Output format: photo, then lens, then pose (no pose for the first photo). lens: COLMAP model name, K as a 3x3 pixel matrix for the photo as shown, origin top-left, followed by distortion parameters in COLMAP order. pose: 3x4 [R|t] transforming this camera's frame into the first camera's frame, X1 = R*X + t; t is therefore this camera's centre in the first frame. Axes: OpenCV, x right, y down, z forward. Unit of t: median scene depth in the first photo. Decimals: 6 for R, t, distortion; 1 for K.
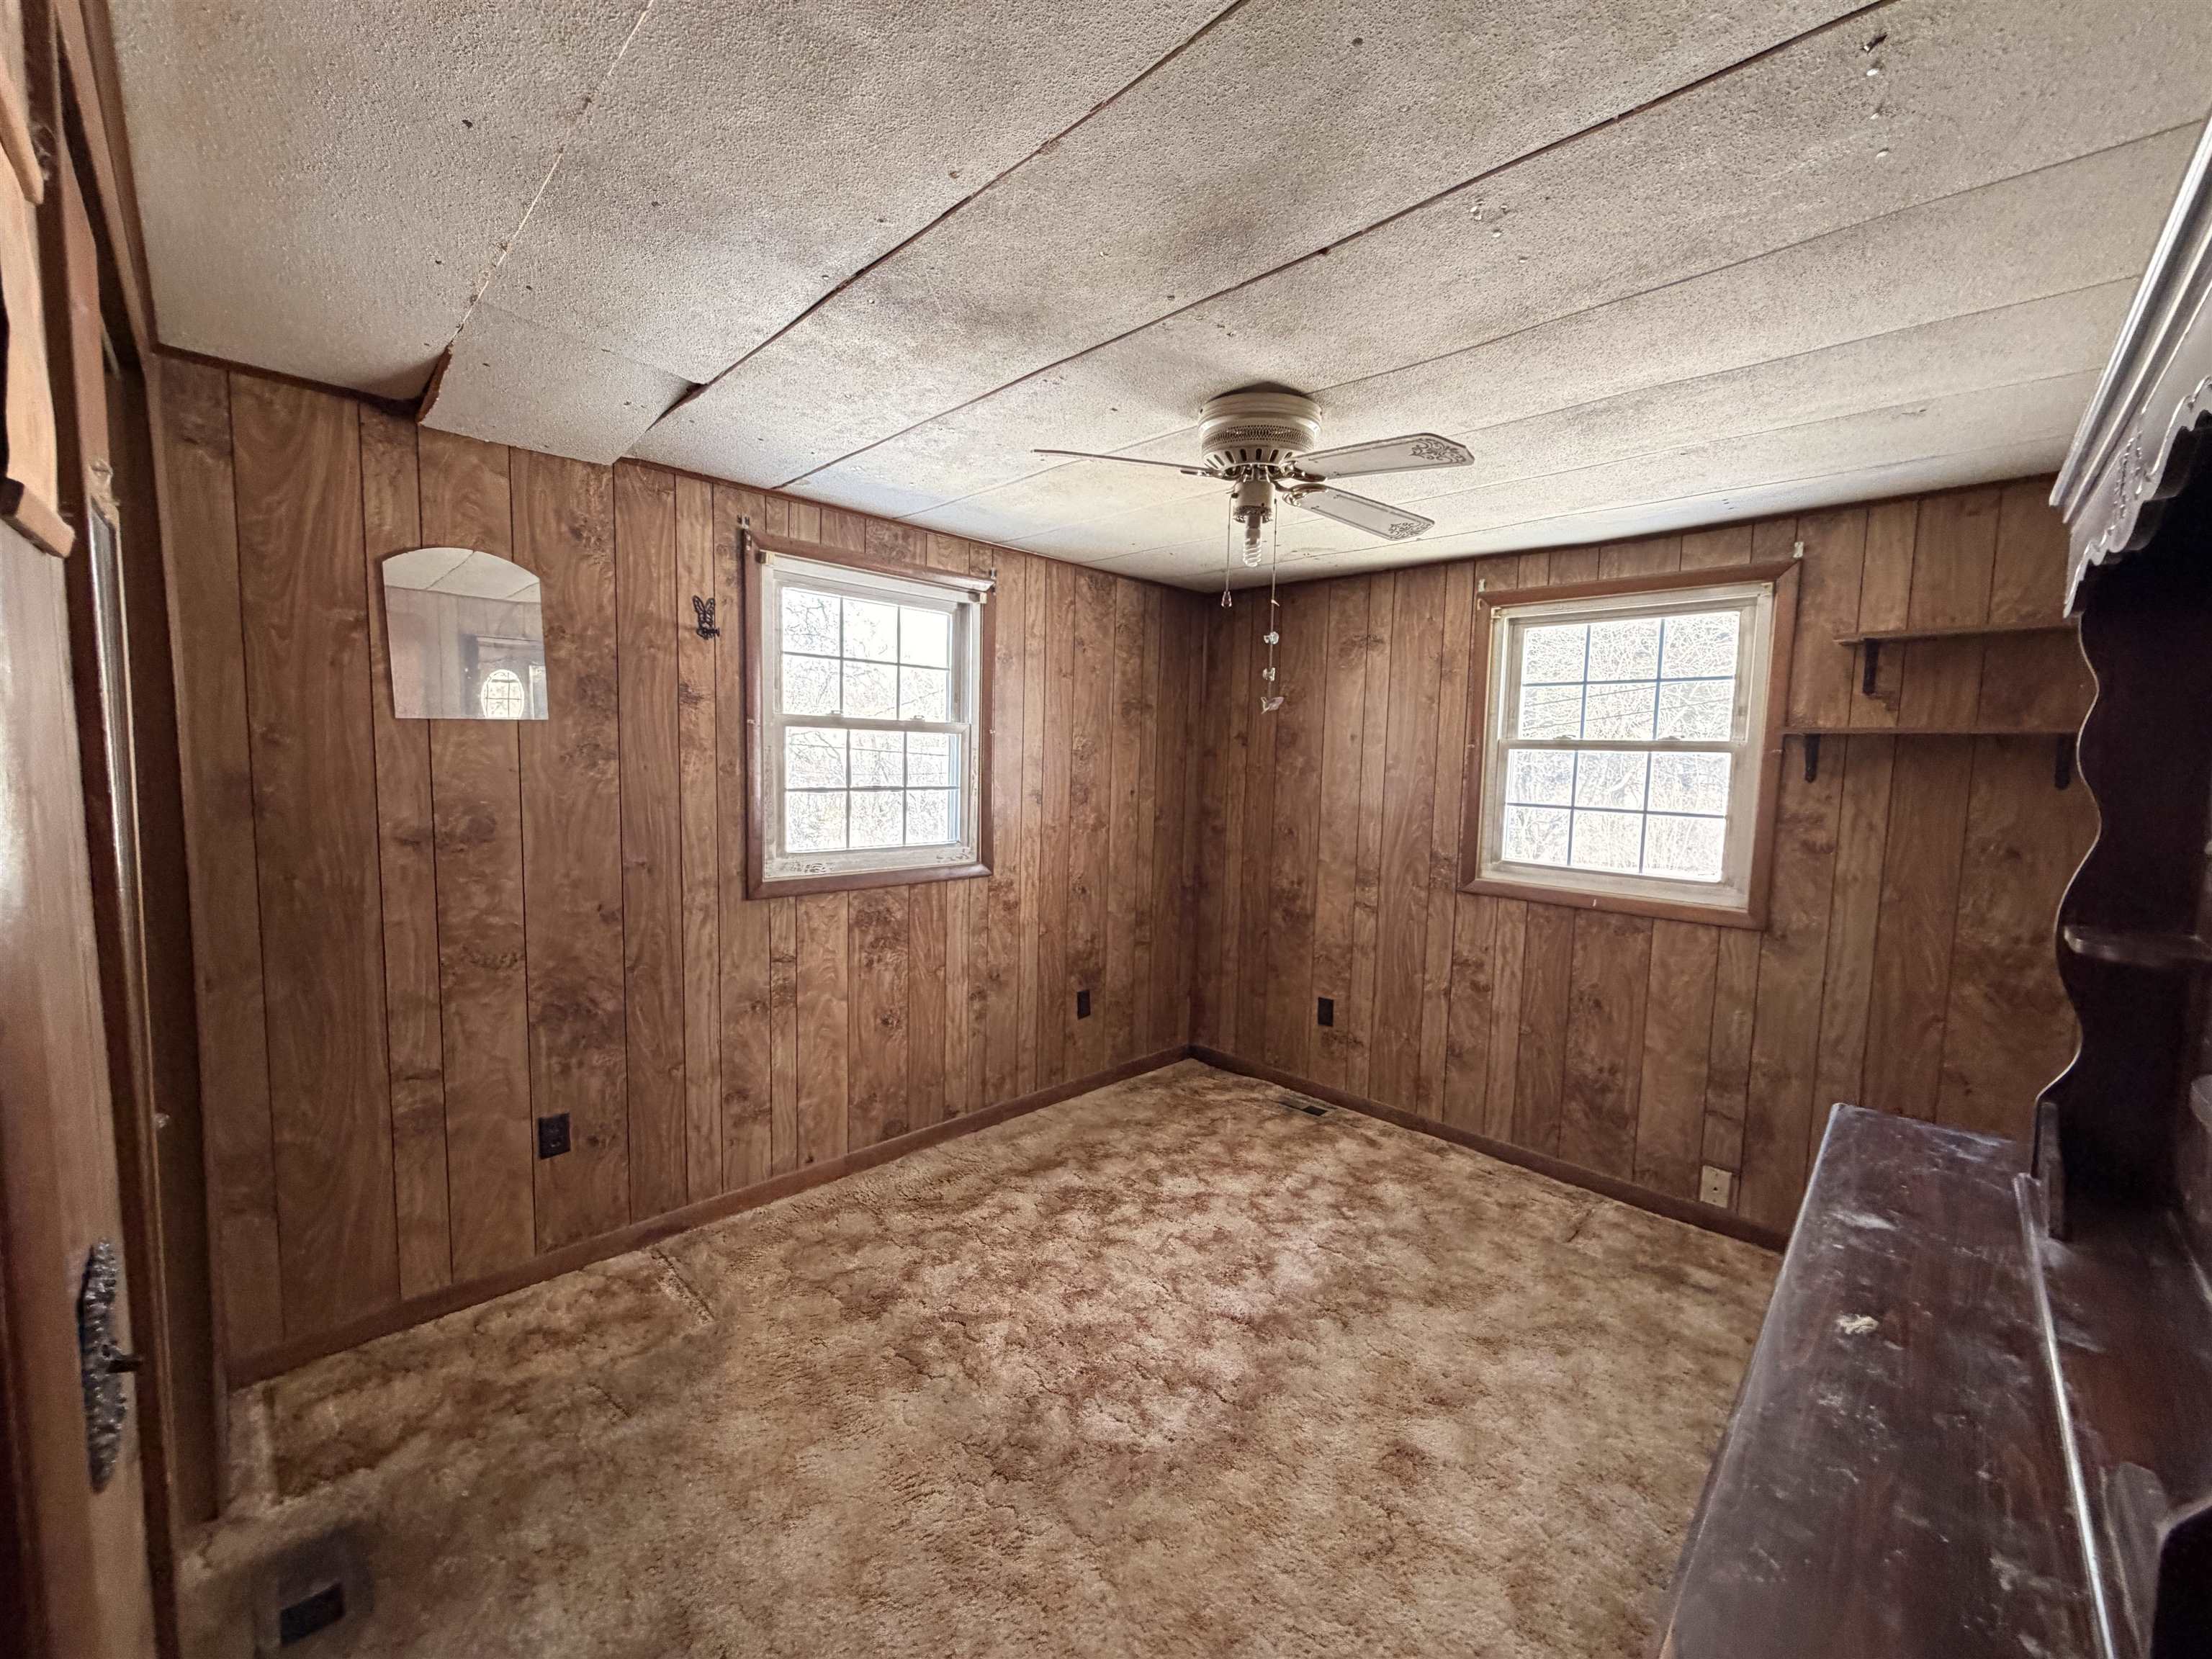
lens RADIAL K [[854.2, 0, 1123.0], [0, 854.2, 821.5], [0, 0, 1]] dist [-0.001566, -0.000198]
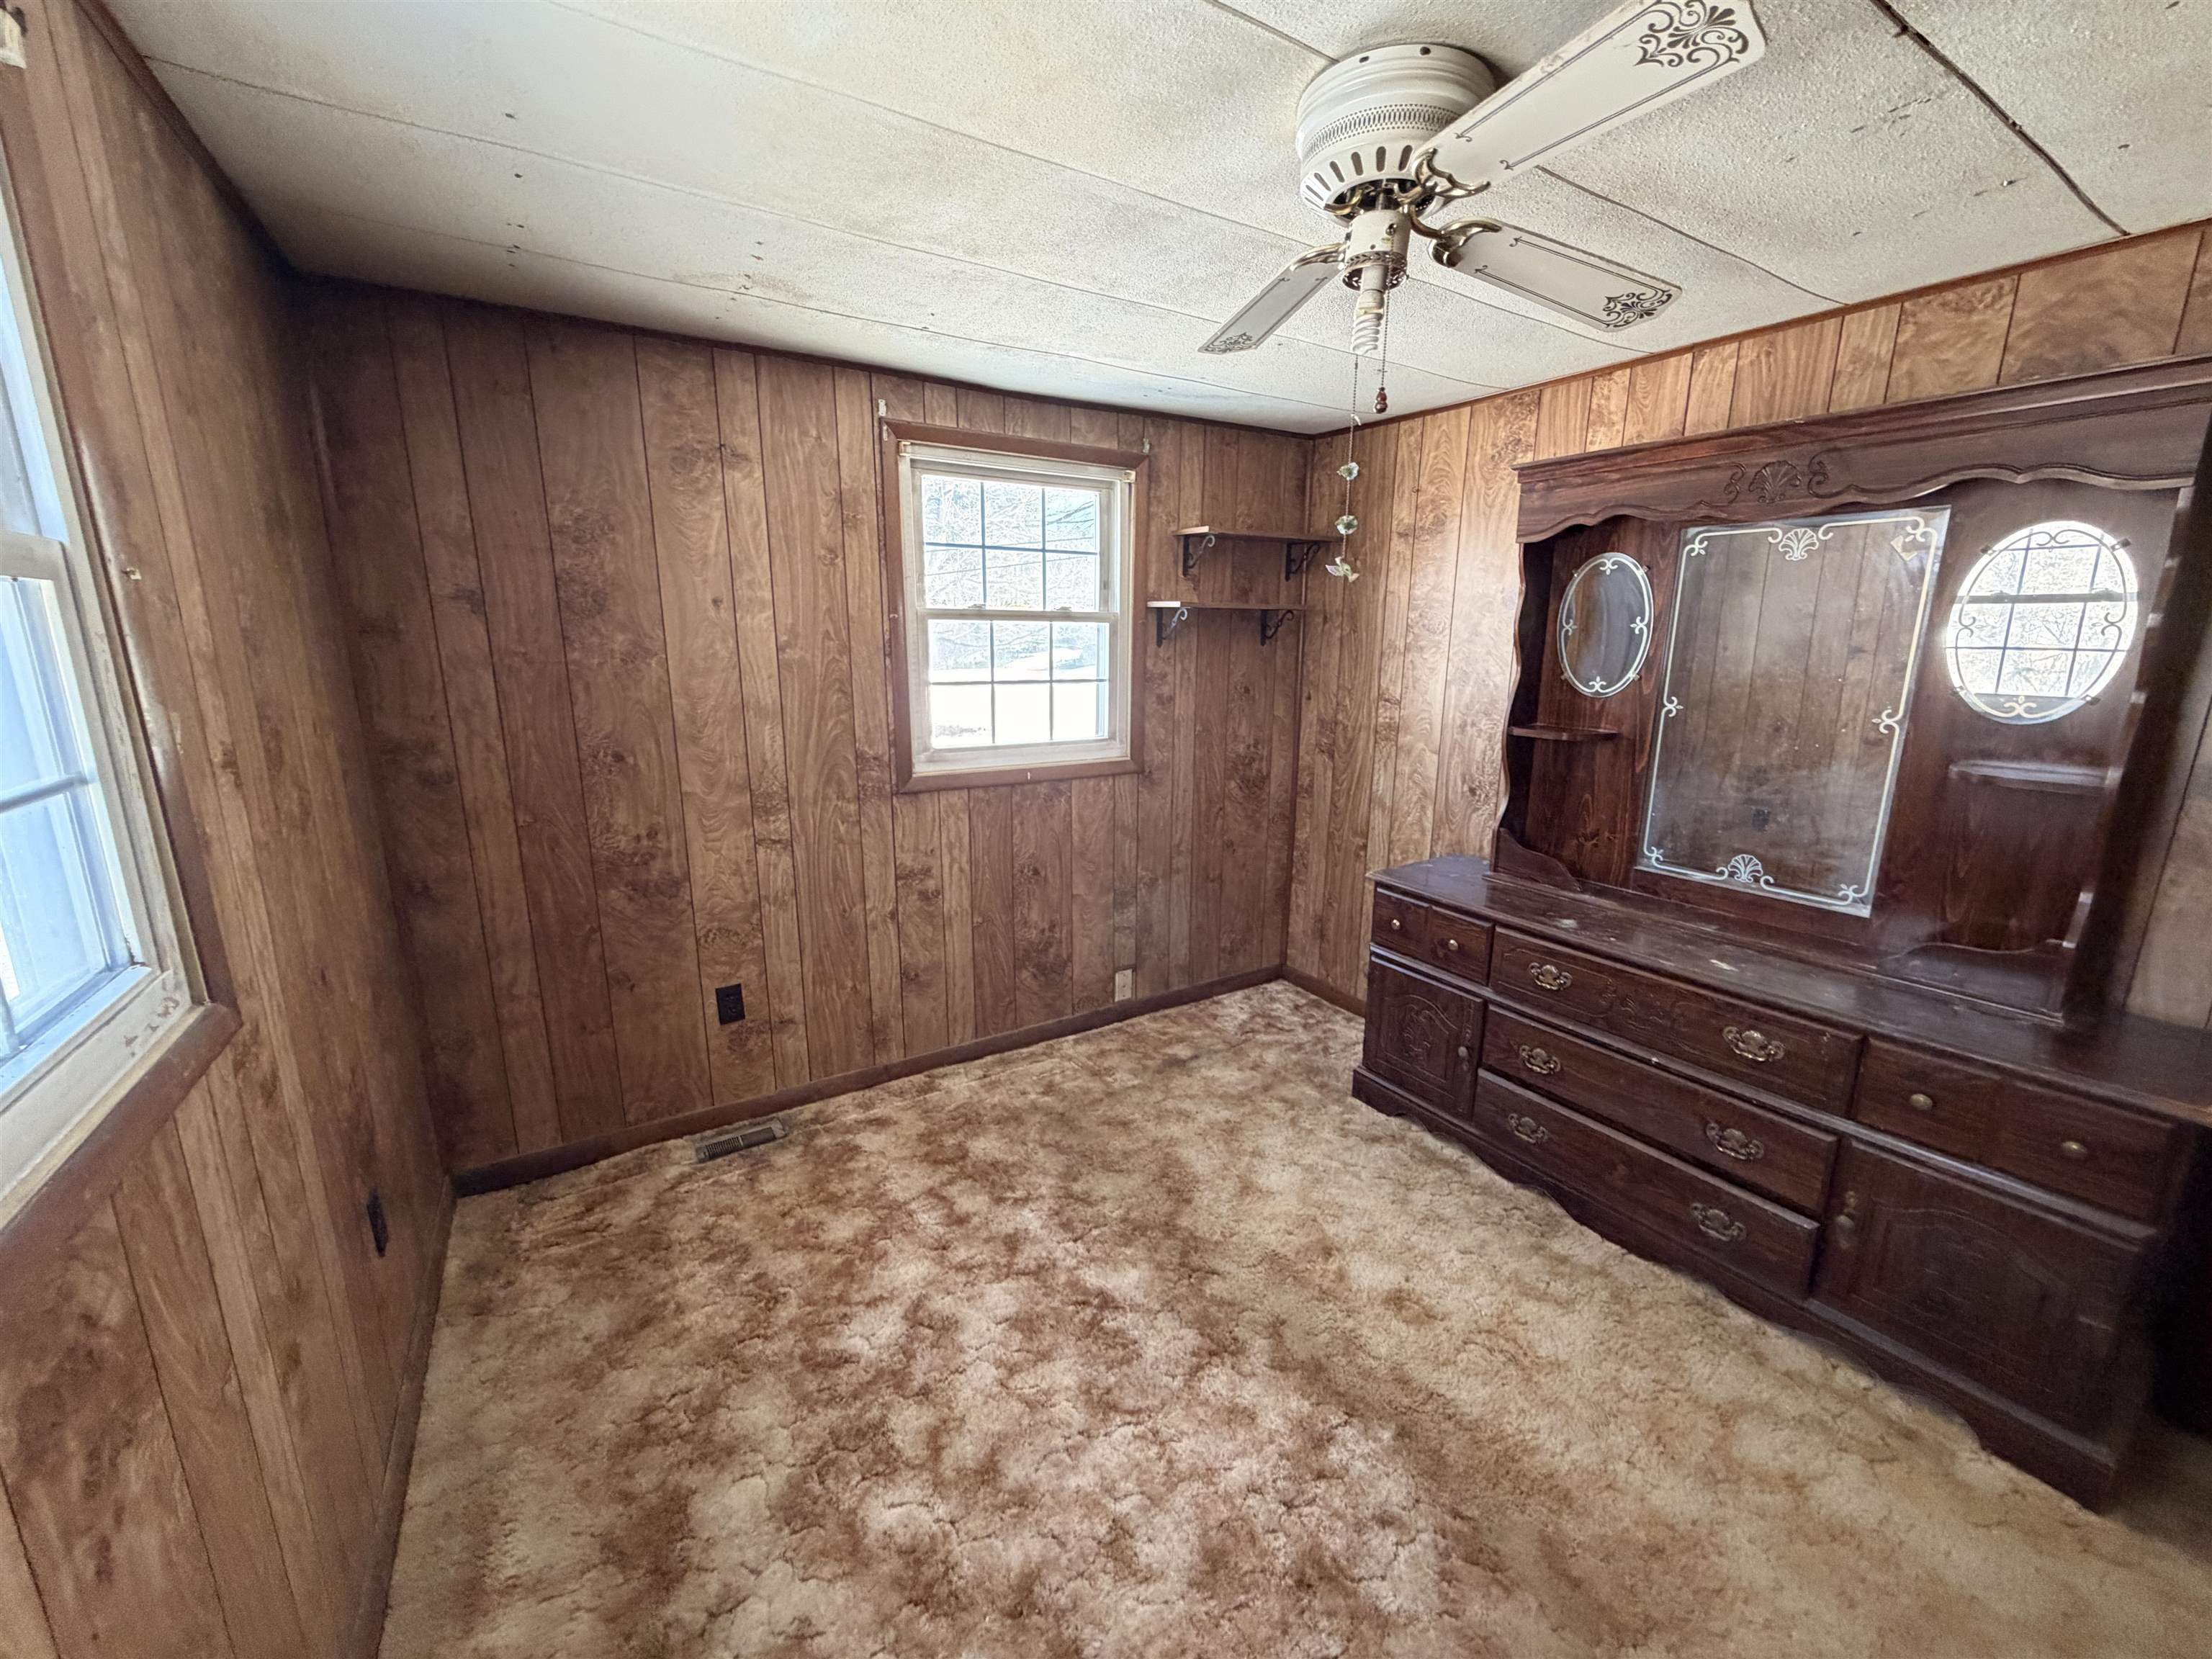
lens RADIAL K [[854.2, 0, 1123.0], [0, 854.2, 821.5], [0, 0, 1]] dist [-0.001566, -0.000198]
pose [[0.259927, -0.229100, 0.938057, -0.374645], [0.076850, 0.973274, 0.216406, -0.061825], [-0.962565, 0.015840, 0.270586, 0.618051]]
